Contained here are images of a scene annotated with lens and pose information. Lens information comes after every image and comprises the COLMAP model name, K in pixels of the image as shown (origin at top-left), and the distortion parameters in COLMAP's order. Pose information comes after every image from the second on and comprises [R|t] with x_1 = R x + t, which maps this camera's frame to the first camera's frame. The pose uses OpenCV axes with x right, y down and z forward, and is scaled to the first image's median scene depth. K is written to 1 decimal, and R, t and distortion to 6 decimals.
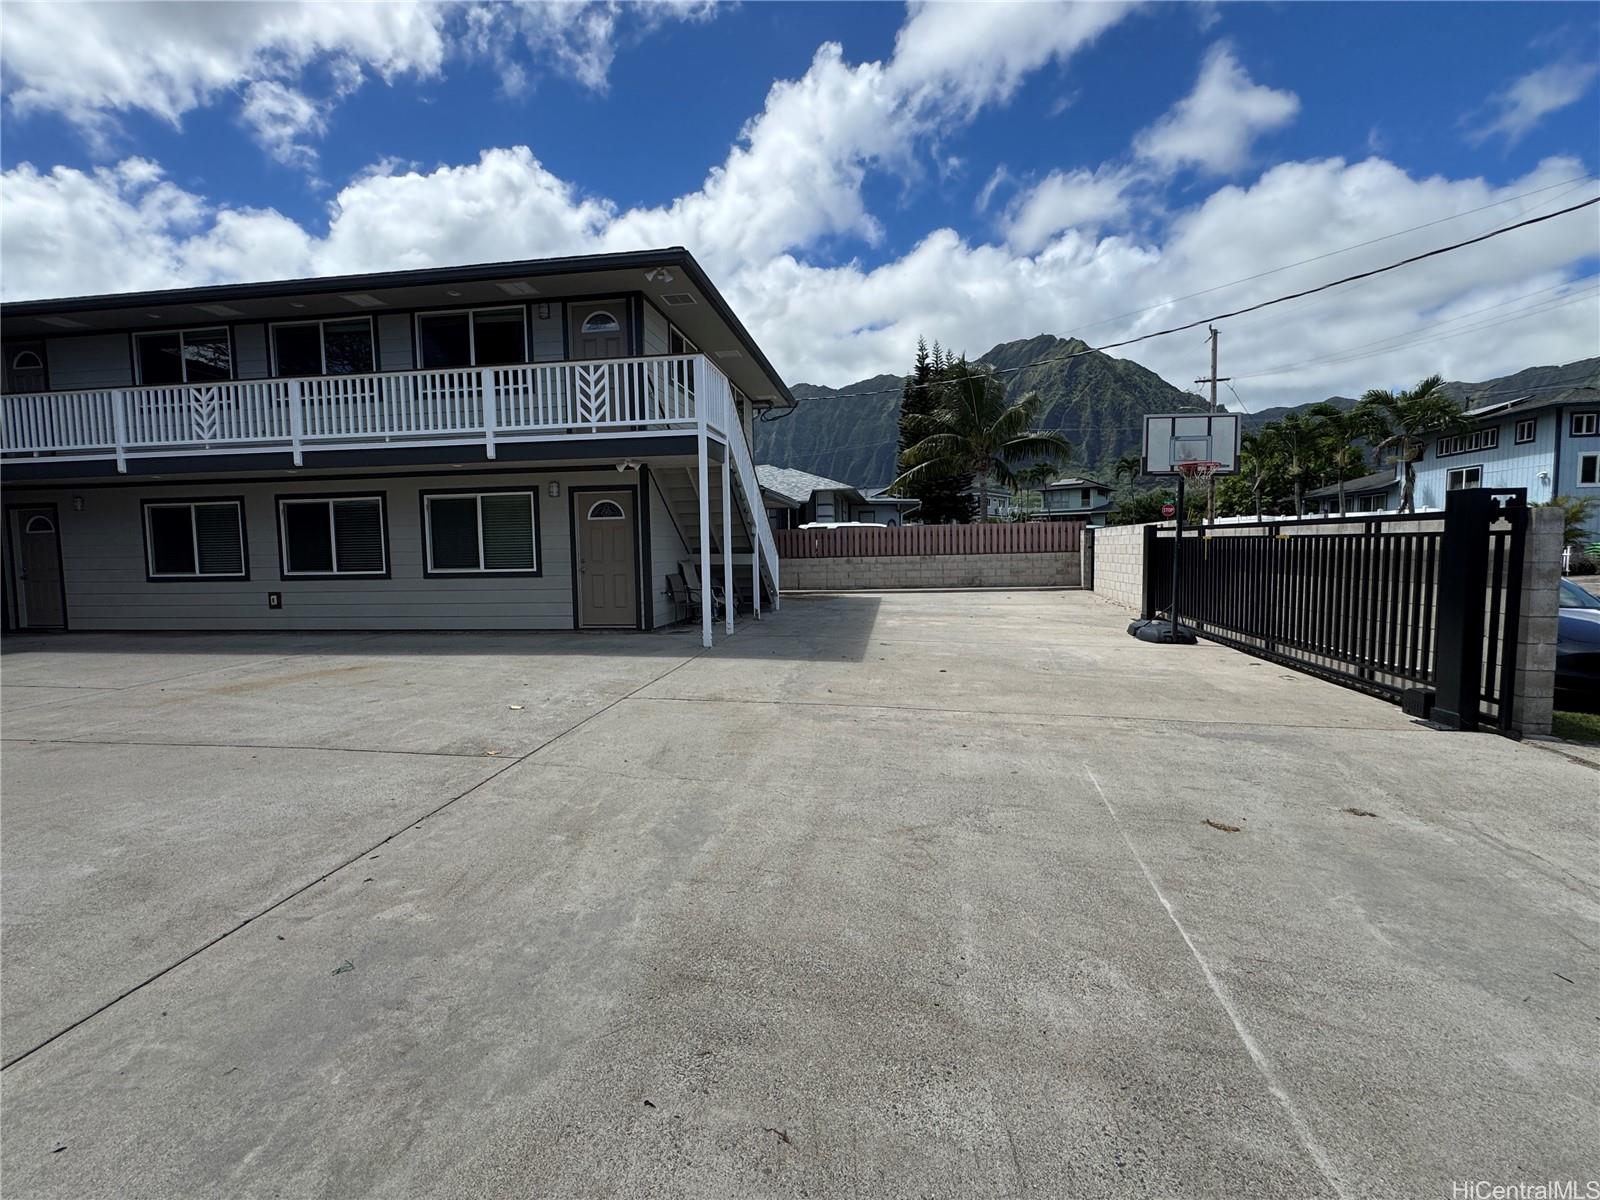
lens RADIAL K [[702.7, 0, 791.4], [0, 702.7, 610.9], [0, 0, 1]] dist [-0.003257, 0.000546]
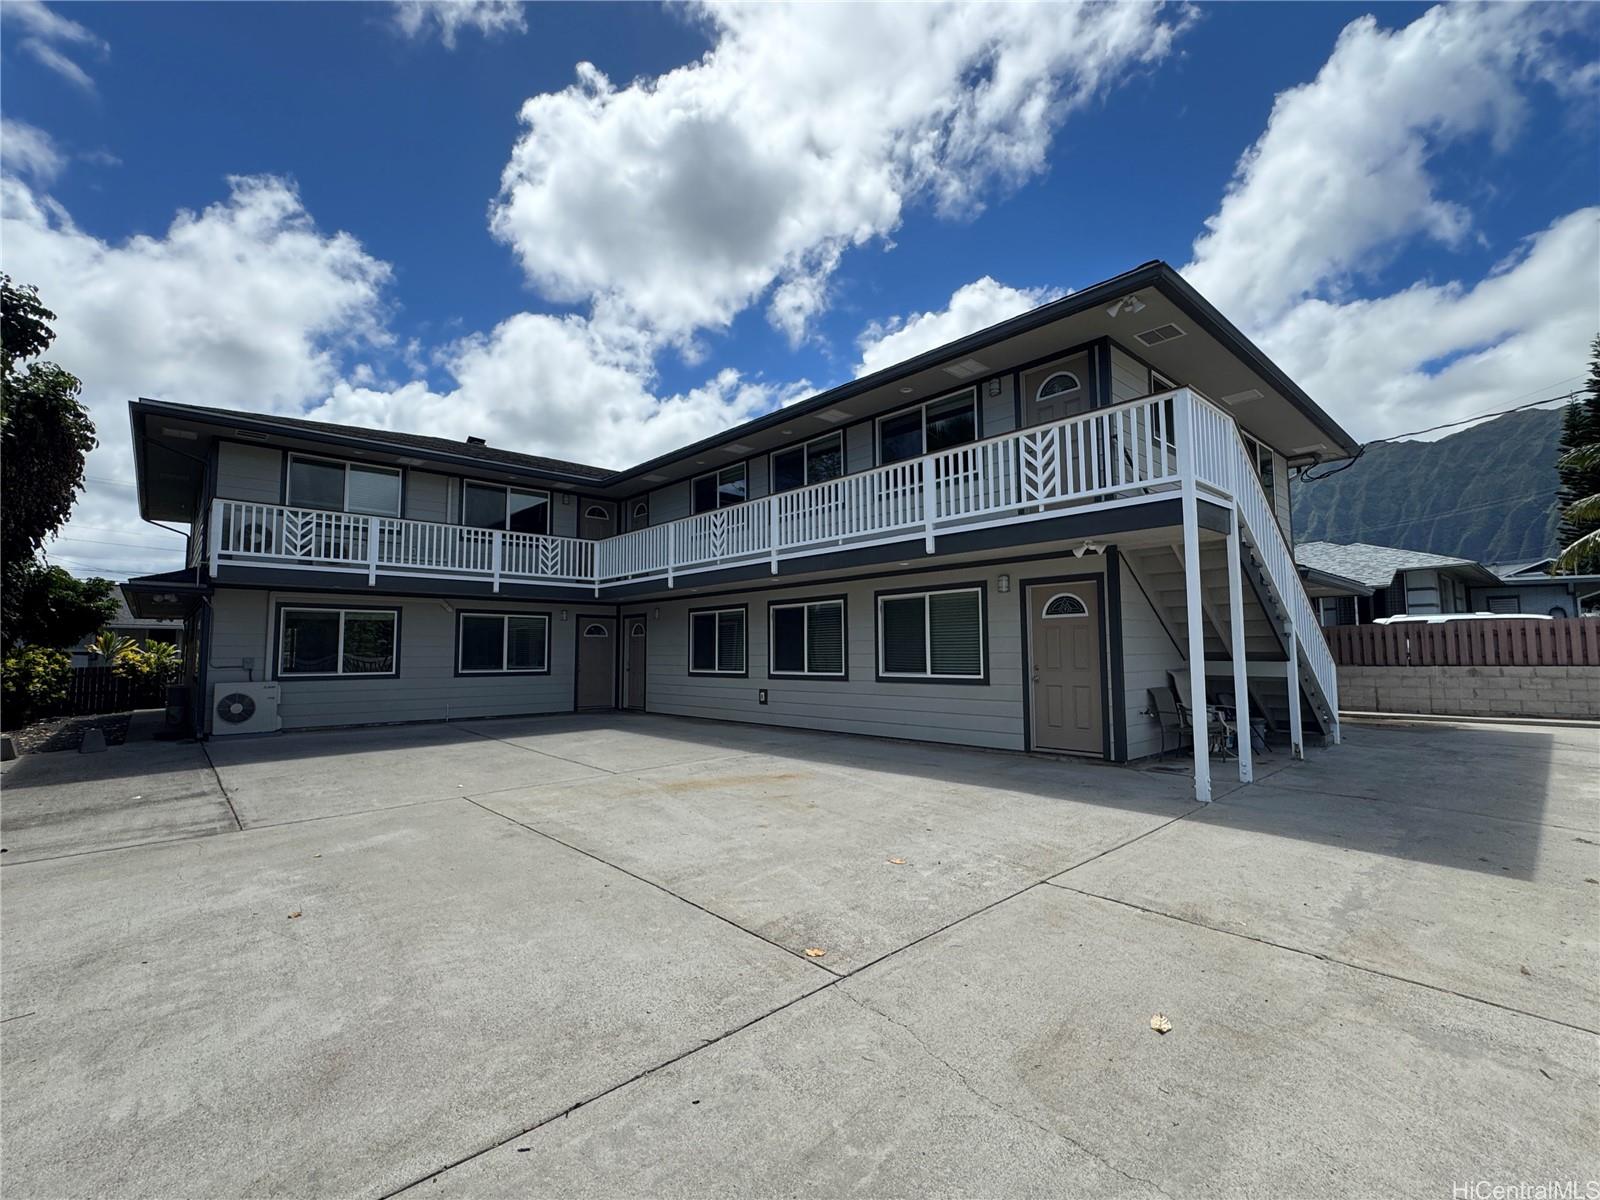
lens RADIAL K [[702.7, 0, 810.3], [0, 702.7, 600.0], [0, 0, 1]] dist [-0.003257, 0.000546]
pose [[0.783626, -0.036680, -0.620149, 0.009311], [-0.059379, 0.989262, -0.133544, -0.026718], [0.618389, 0.141473, 0.773034, 0.210665]]
